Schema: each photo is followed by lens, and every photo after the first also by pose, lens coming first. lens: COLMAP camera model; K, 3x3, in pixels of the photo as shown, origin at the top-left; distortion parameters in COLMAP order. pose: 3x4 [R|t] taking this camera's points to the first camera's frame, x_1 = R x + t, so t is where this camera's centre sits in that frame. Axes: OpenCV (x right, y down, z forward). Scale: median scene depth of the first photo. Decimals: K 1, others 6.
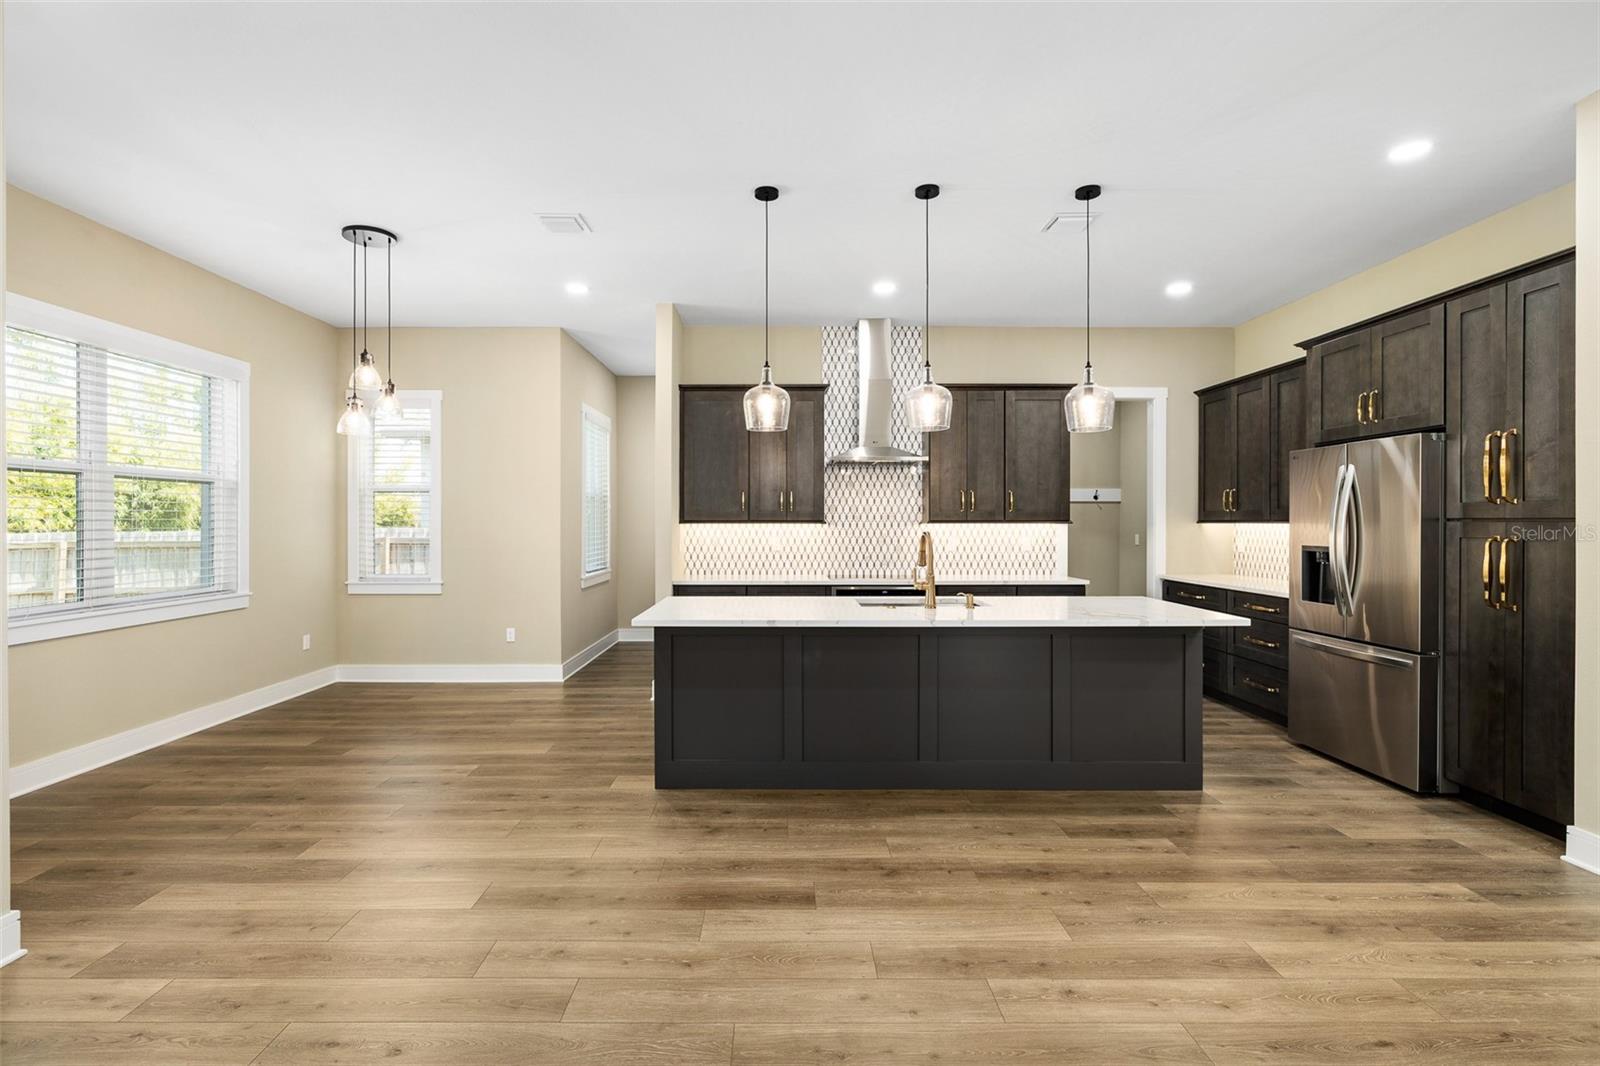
lens RADIAL K [[727.3, 0, 783.5], [0, 727.3, 527.0], [0, 0, 1]] dist [-0.005171, -0.000364]
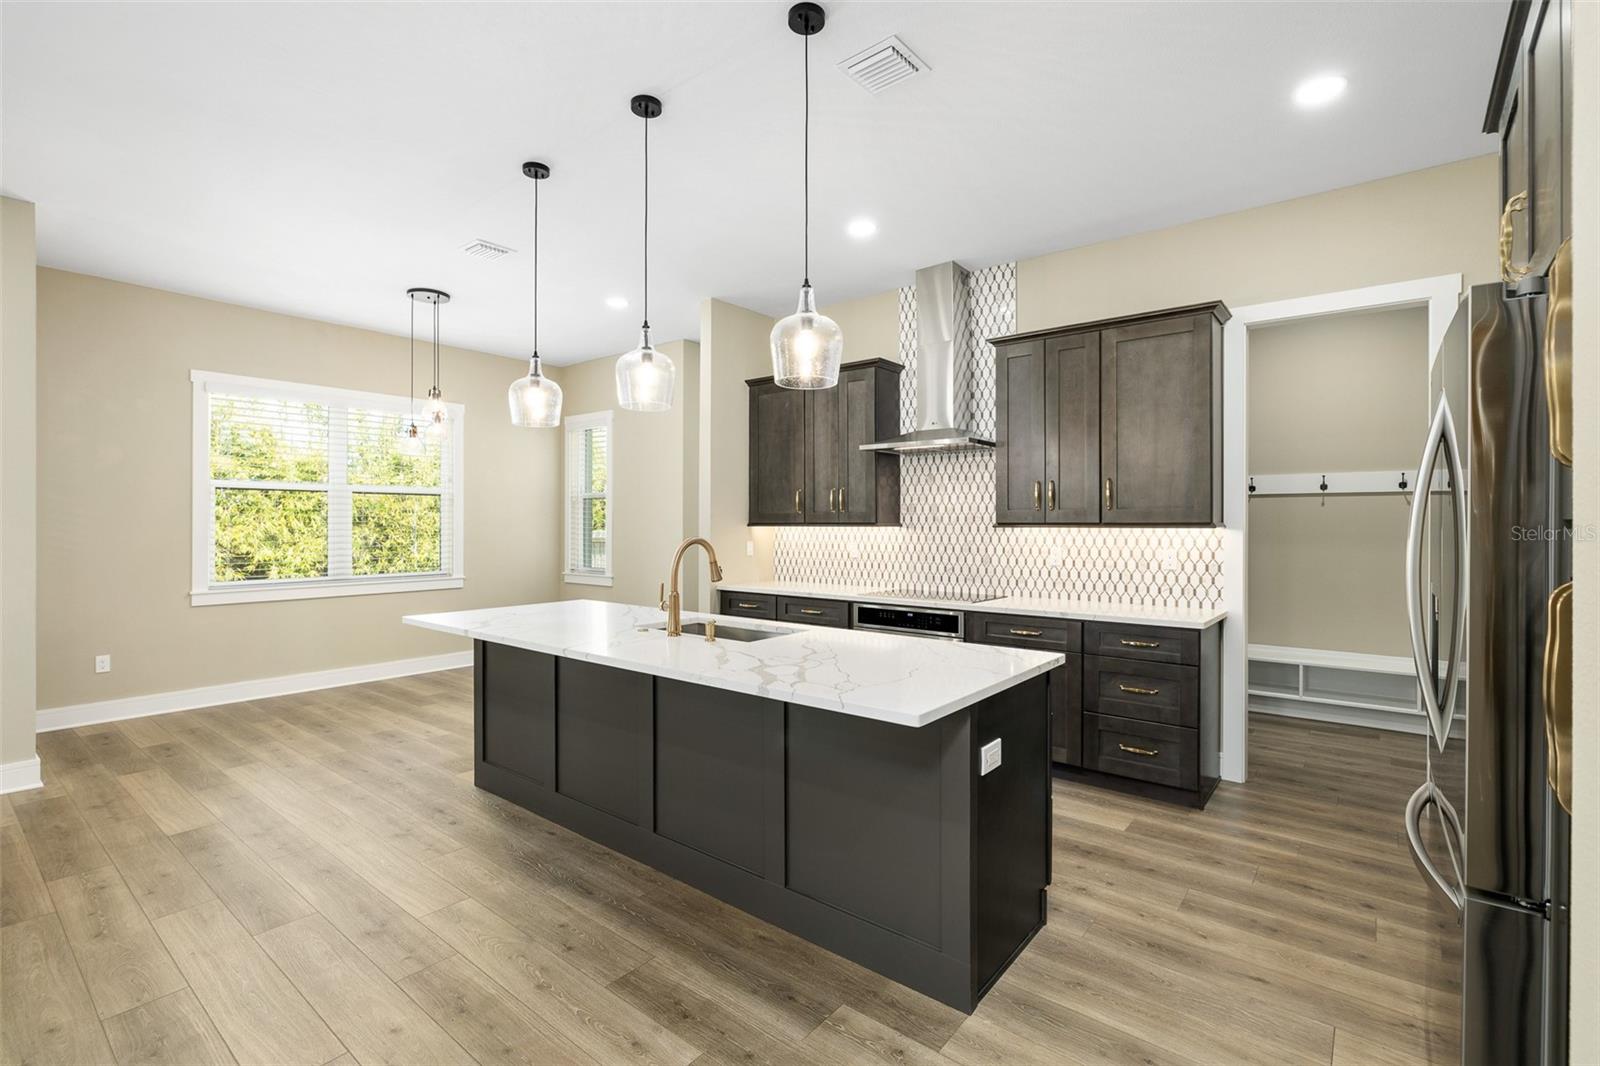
lens RADIAL K [[720.7, 0, 800.4], [0, 720.7, 526.2], [0, 0, 1]] dist [-0.002690, -0.000132]
pose [[0.781047, 0.003195, -0.624464, 0.608611], [-0.006264, 0.999977, -0.002720, -0.002884], [0.624441, 0.006036, 0.781049, 0.368609]]
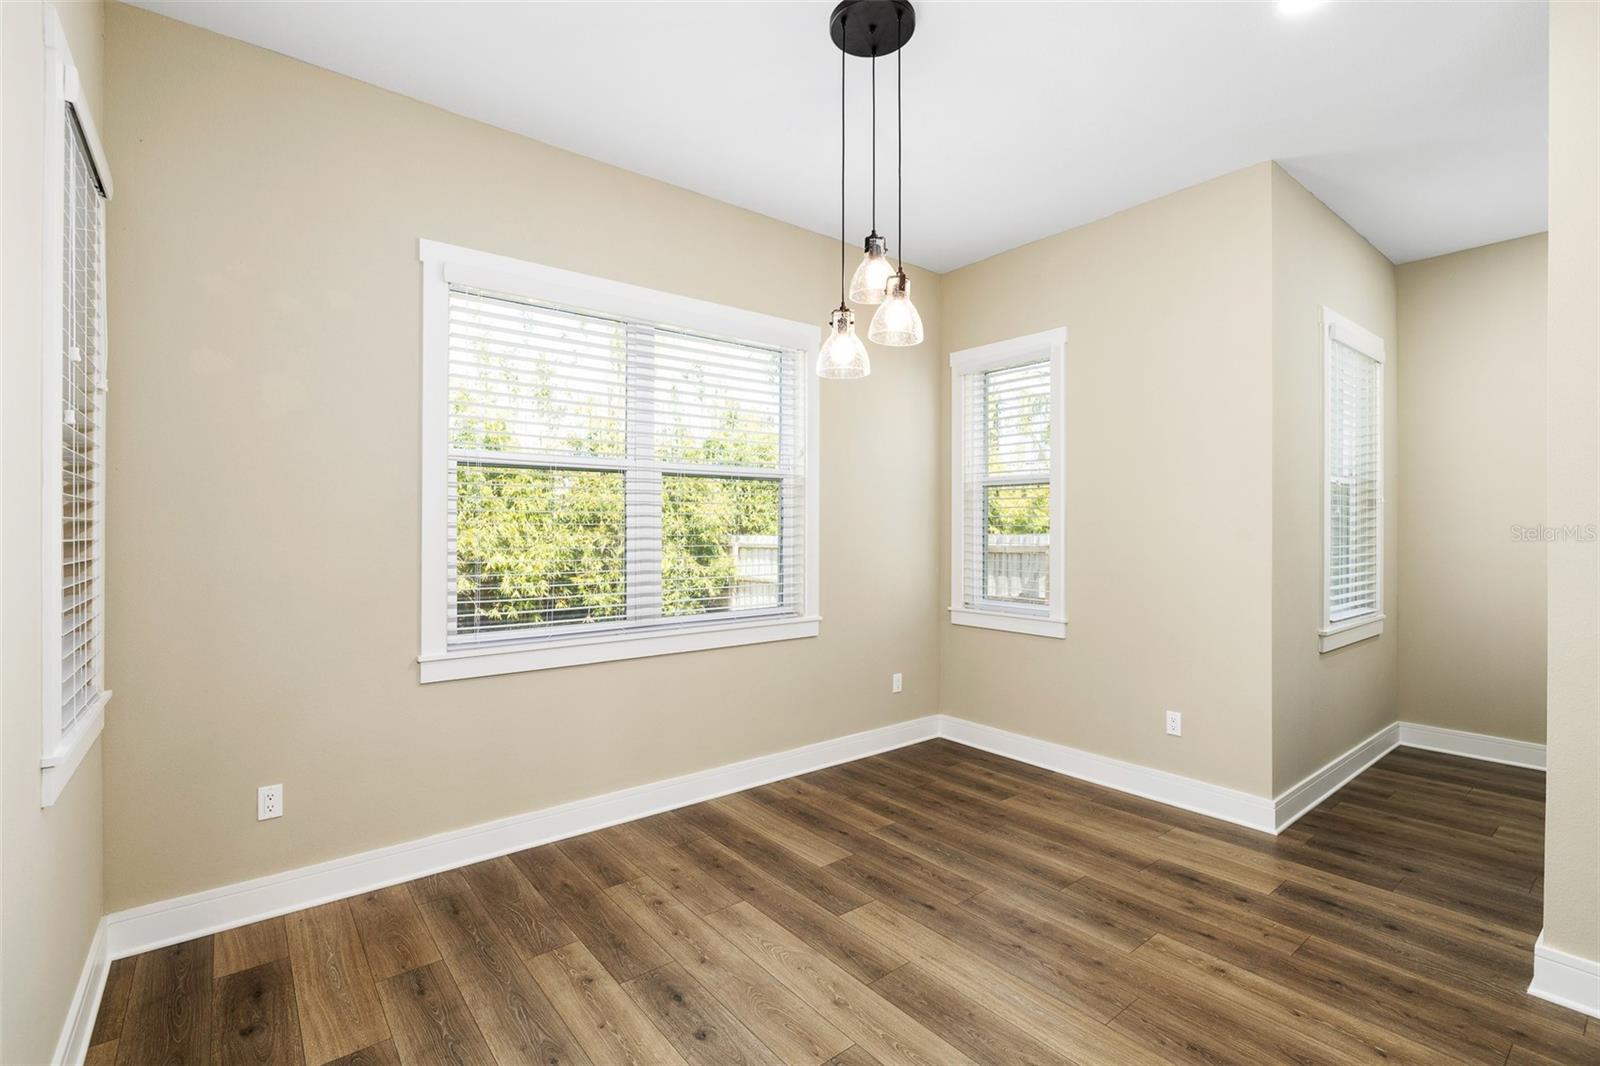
lens RADIAL K [[720.7, 0, 800.4], [0, 720.7, 526.2], [0, 0, 1]] dist [-0.002690, -0.000132]
pose [[0.621046, 0.000064, -0.783774, -0.140659], [-0.006553, 0.999965, -0.005111, -0.004615], [0.783747, 0.008310, 0.621025, 0.521819]]
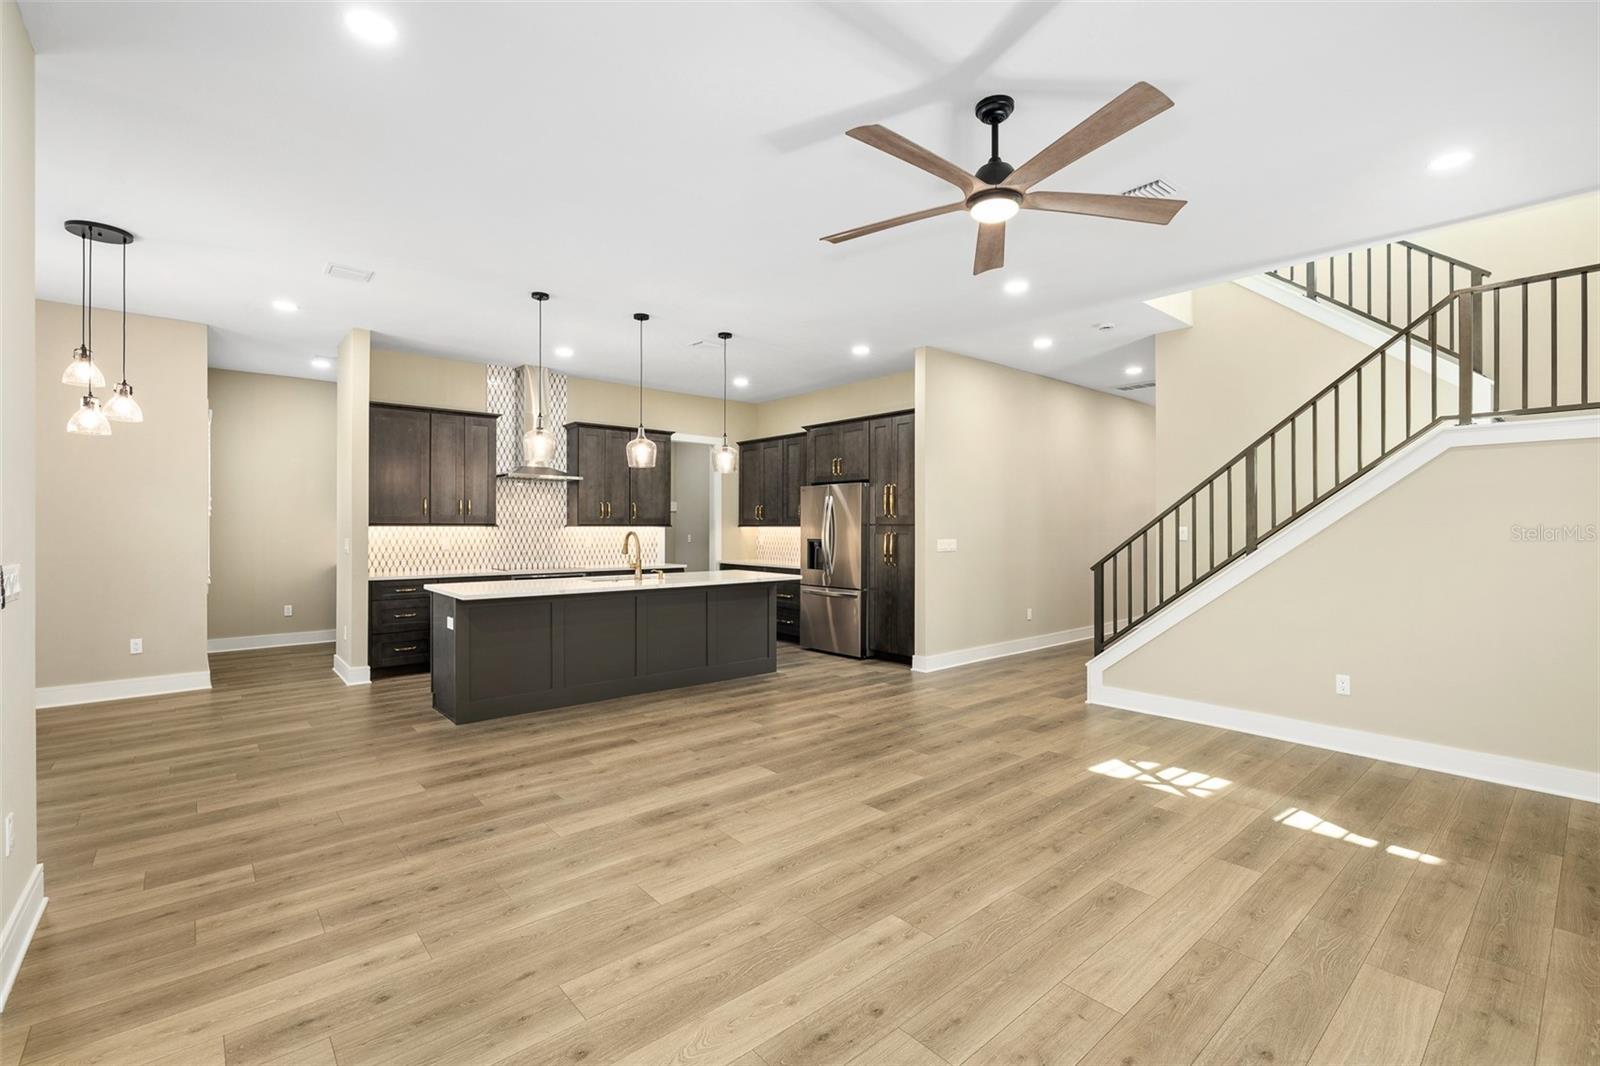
lens RADIAL K [[697.5, 0, 800.0], [0, 697.5, 533.0], [0, 0, 1]] dist [-0.009539, -0.000066]
pose [[0.754959, -0.004040, 0.655760, -0.400502], [0.002436, 0.999991, 0.003357, 0.004579], [-0.655767, -0.000937, 0.754962, -0.278453]]
